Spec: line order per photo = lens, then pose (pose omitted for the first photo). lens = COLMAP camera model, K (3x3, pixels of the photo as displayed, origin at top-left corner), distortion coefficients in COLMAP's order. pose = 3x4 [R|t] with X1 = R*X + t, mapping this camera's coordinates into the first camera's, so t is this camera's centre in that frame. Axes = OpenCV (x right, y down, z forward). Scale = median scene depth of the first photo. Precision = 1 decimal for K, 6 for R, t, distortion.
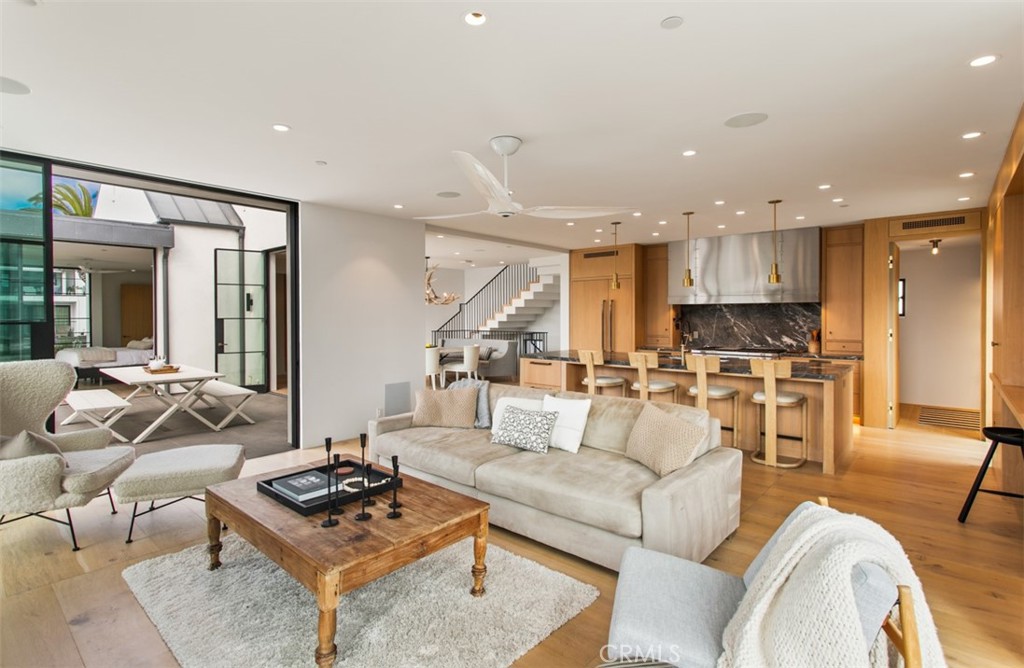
lens RADIAL K [[480.7, 0, 539.5], [0, 480.7, 320.4], [0, 0, 1]] dist [0.001115, -0.000008]
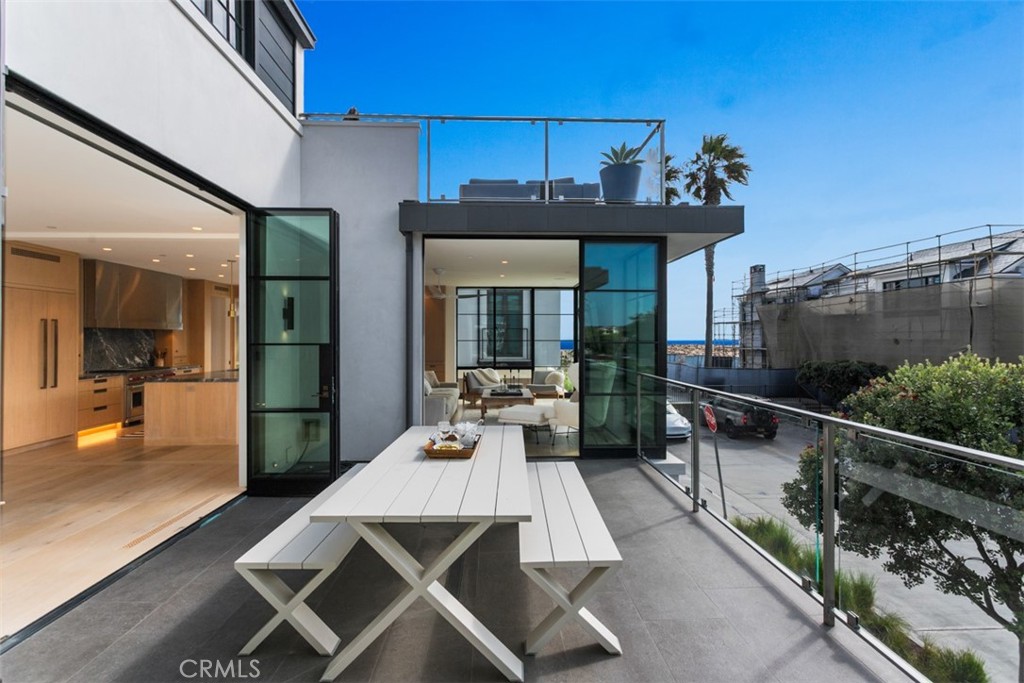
lens RADIAL K [[487.8, 0, 512.0], [0, 487.8, 341.5], [0, 0, 1]] dist [0.002800, 0.000521]
pose [[-0.662705, -0.003383, 0.748873, -1.069544], [0.007890, 0.999903, 0.011500, -0.011801], [-0.748839, 0.013529, -0.662614, 1.132651]]
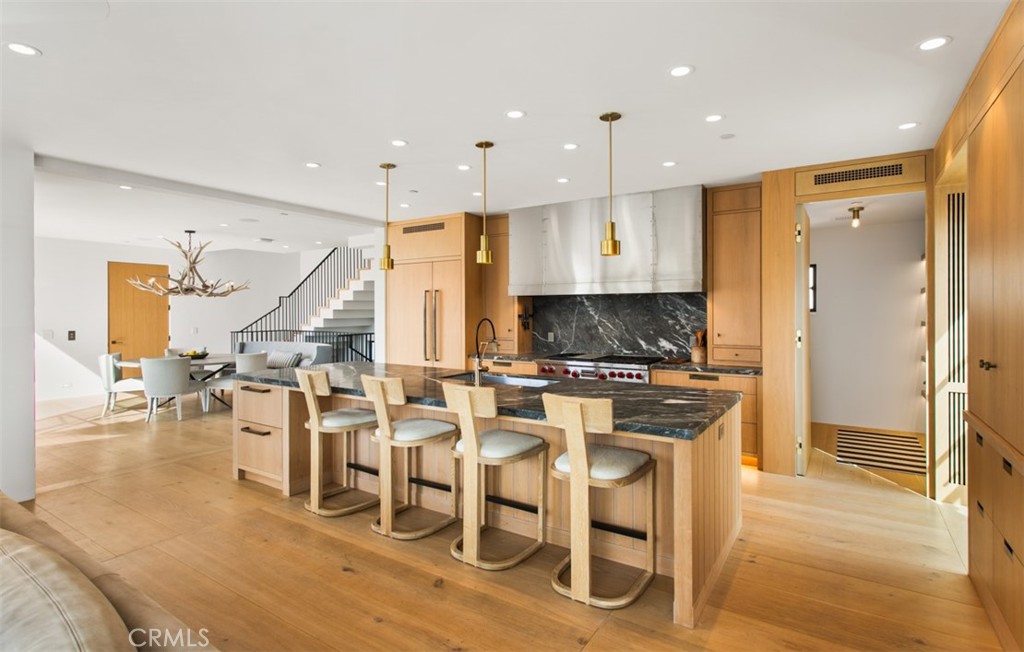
lens RADIAL K [[517.5, 0, 478.2], [0, 517.5, 311.9], [0, 0, 1]] dist [0.003008, 0.000289]
pose [[0.997180, -0.001290, 0.075040, 0.173570], [0.001920, 0.999964, -0.008323, -0.002646], [-0.075027, 0.008443, 0.997146, 0.236183]]
